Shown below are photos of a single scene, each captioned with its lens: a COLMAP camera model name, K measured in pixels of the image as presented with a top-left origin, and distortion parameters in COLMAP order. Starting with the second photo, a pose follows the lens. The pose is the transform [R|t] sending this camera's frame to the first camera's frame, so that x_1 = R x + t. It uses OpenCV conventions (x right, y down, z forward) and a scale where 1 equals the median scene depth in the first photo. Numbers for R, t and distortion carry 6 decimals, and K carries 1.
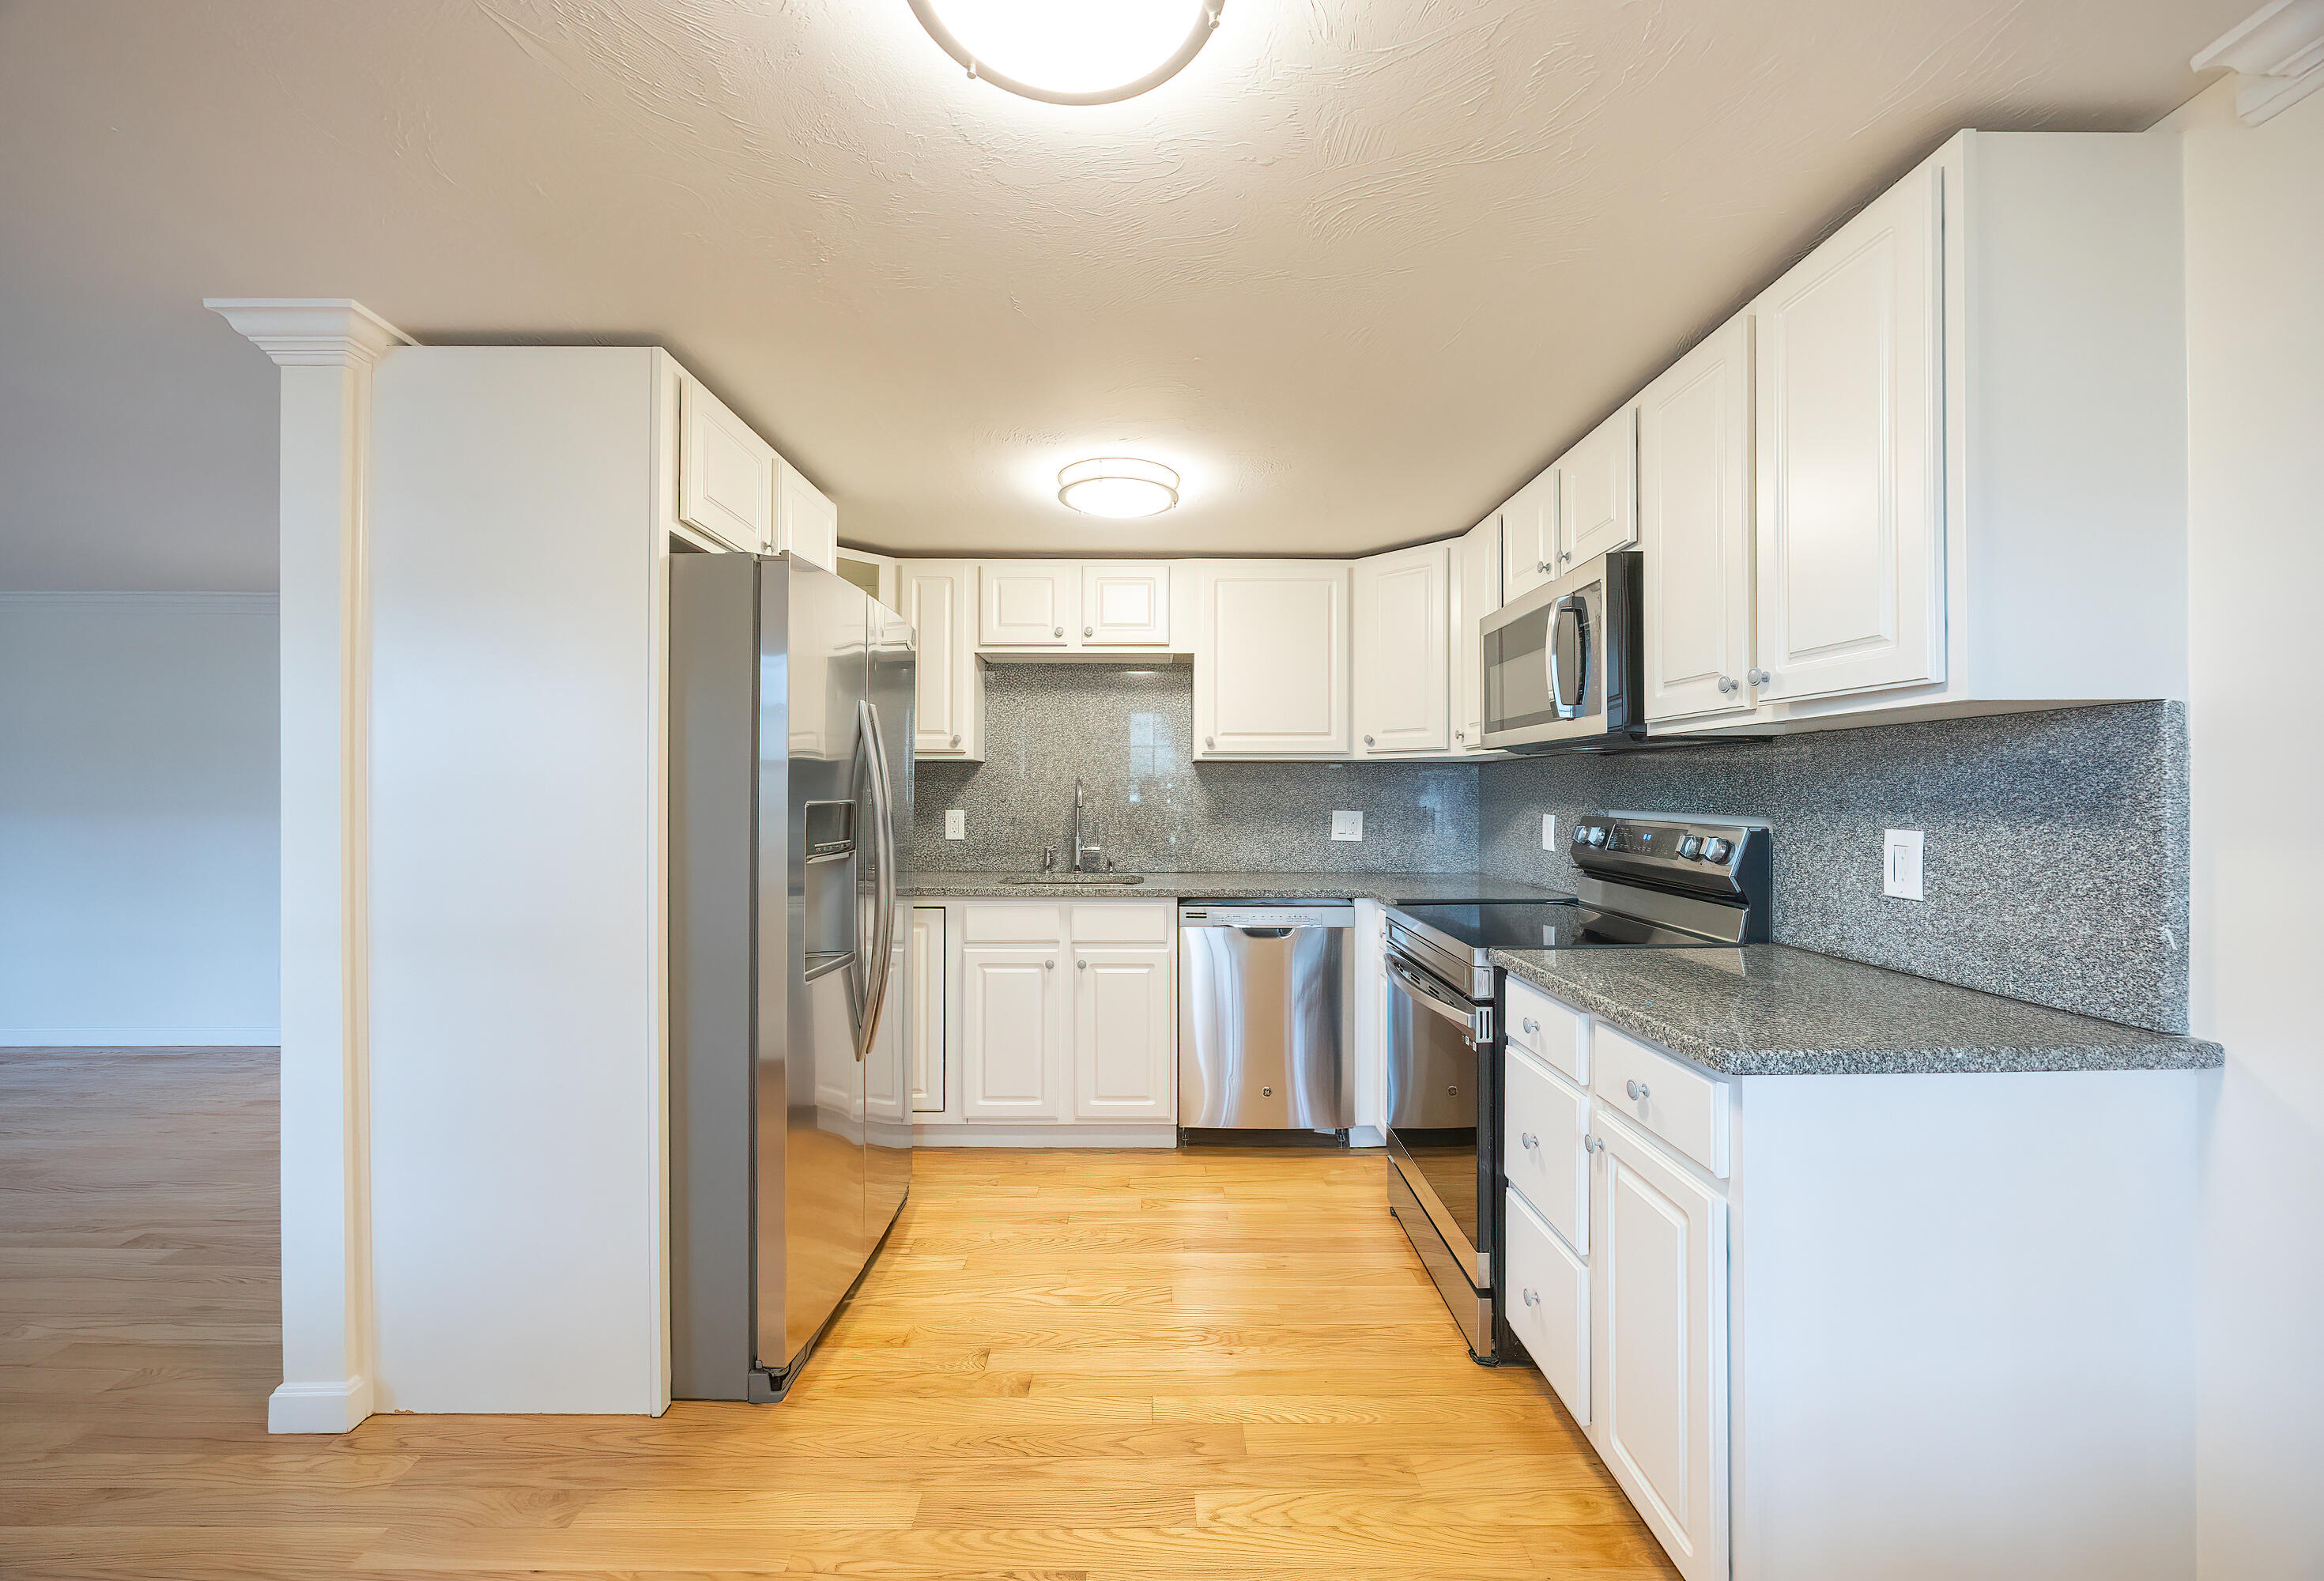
lens RADIAL K [[933.1, 0, 1165.1], [0, 933.1, 785.8], [0, 0, 1]] dist [0.001543, 0.000073]
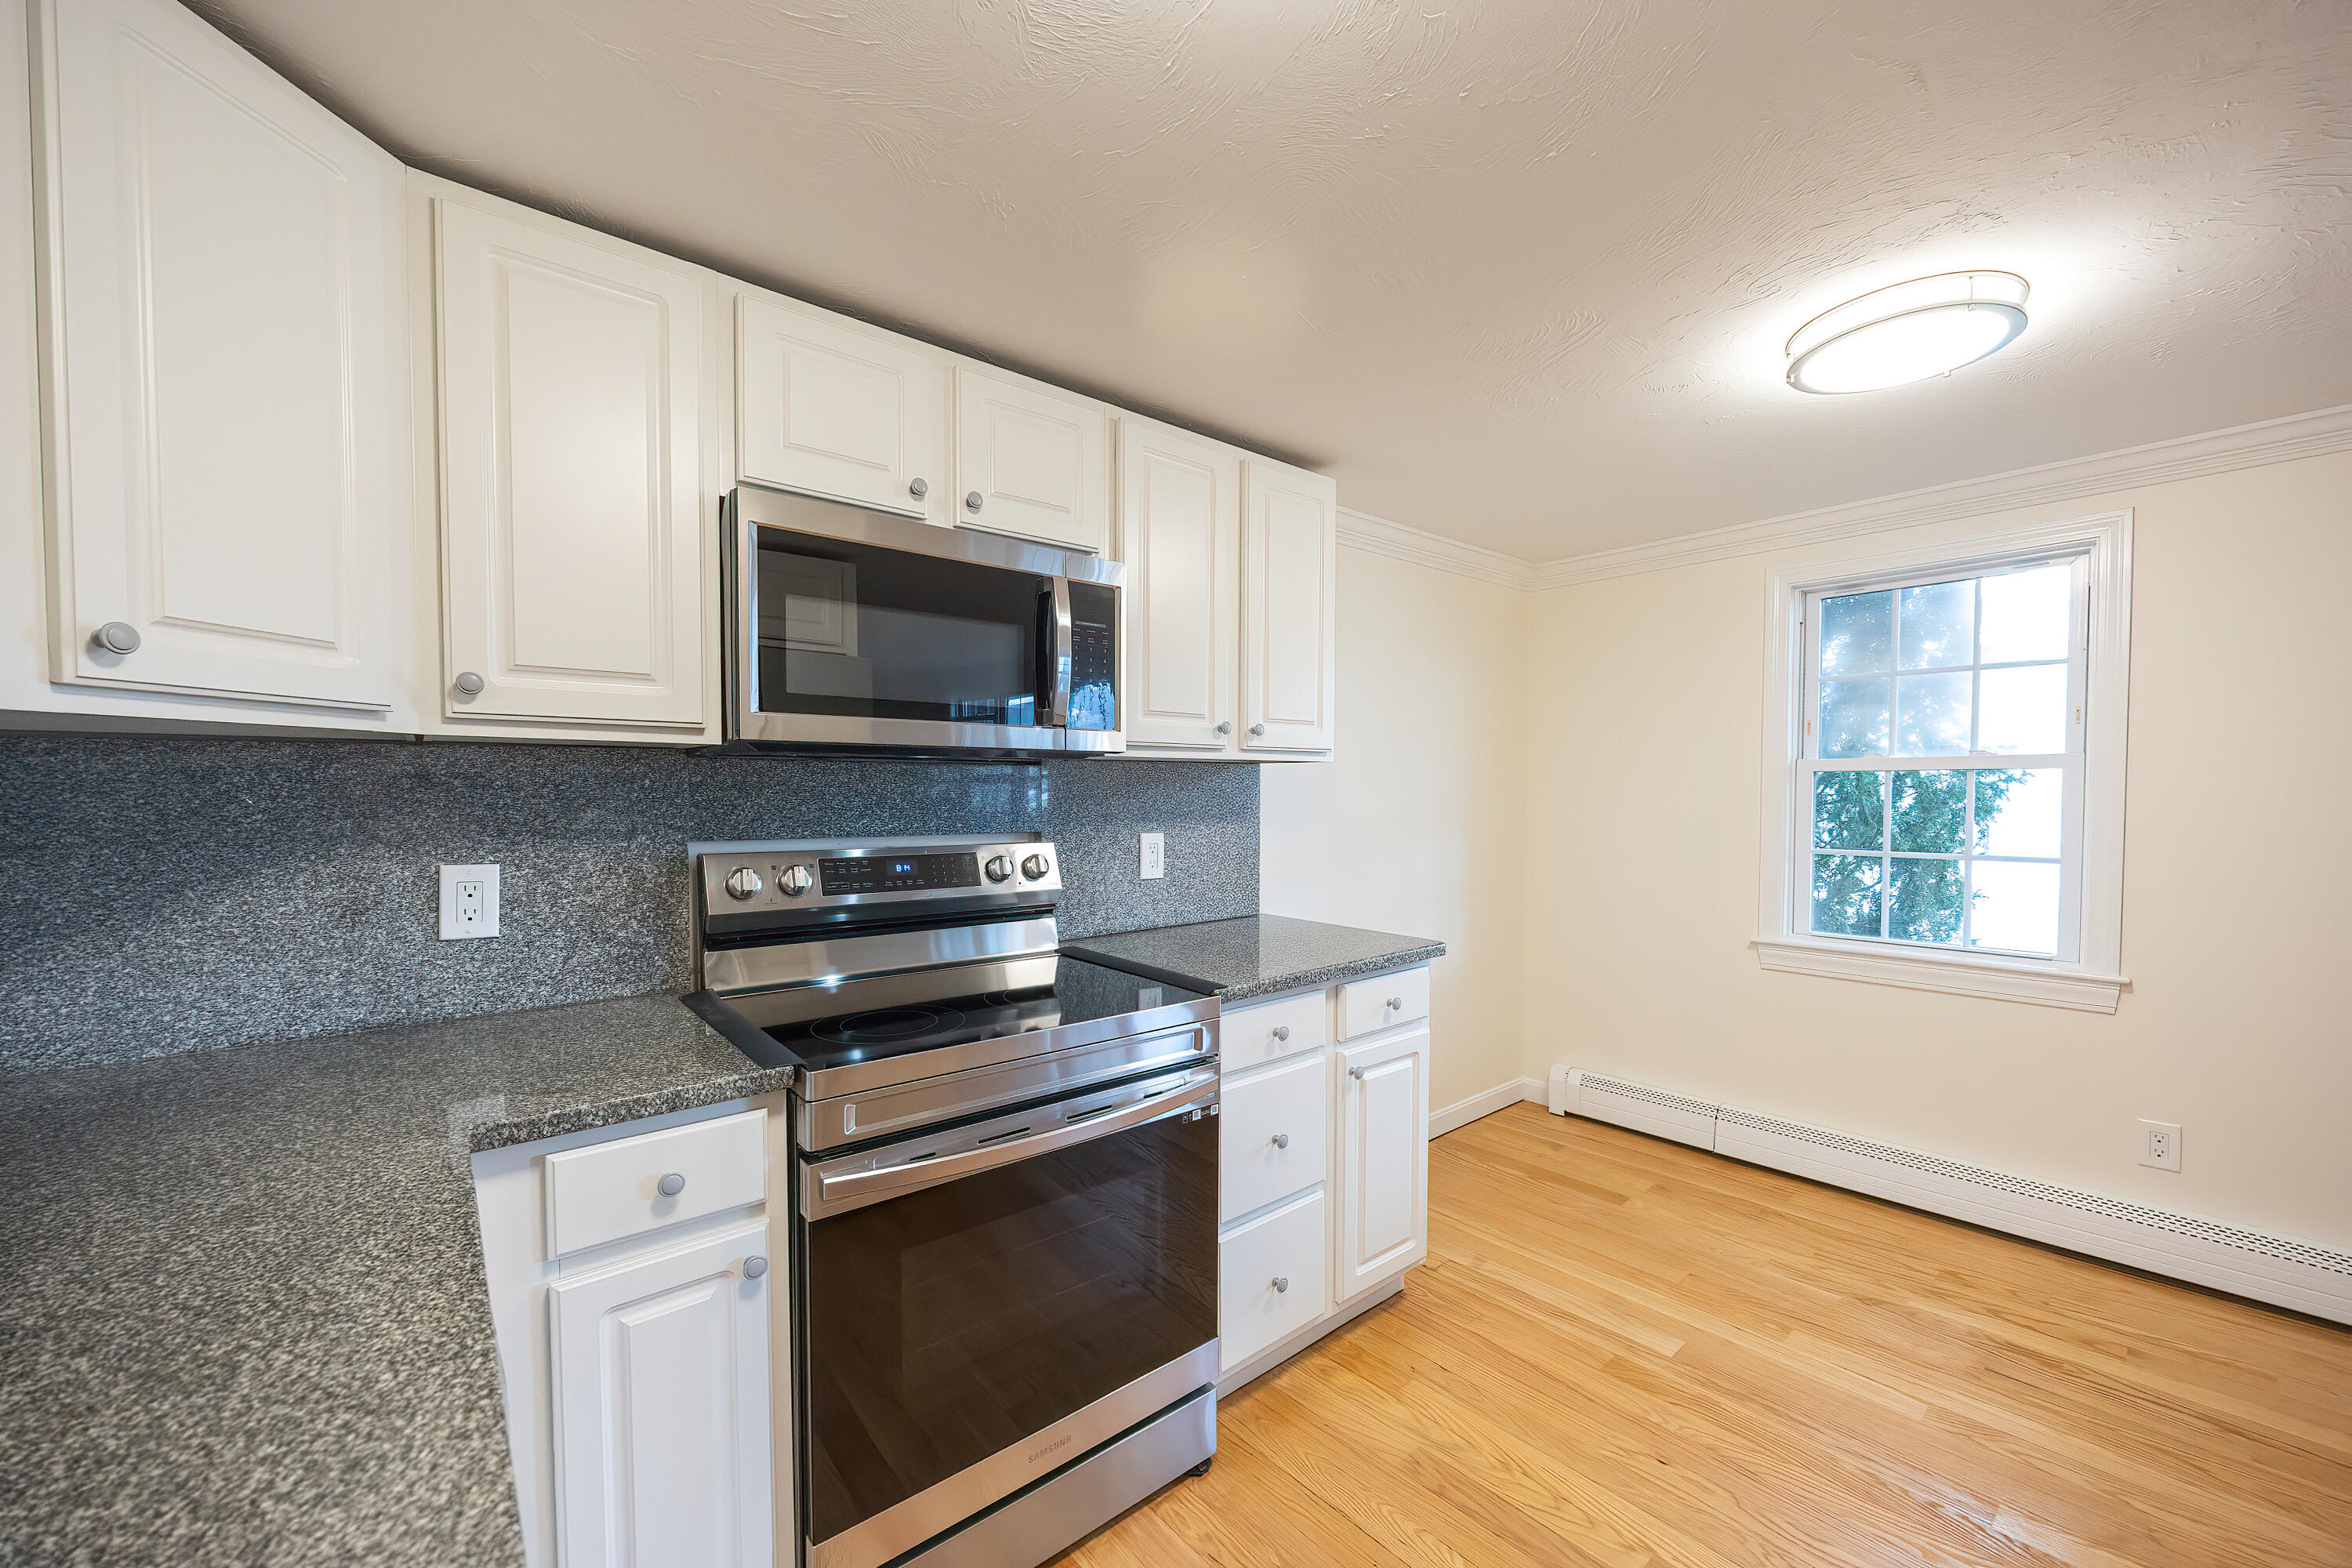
lens RADIAL K [[905.2, 0, 1170.5], [0, 905.2, 822.5], [0, 0, 1]] dist [-0.002536, -0.000215]
pose [[-0.631530, -0.027571, 0.774861, -0.206787], [-0.004504, 0.999481, 0.031892, -0.009512], [-0.775338, 0.016651, -0.631327, 1.132488]]
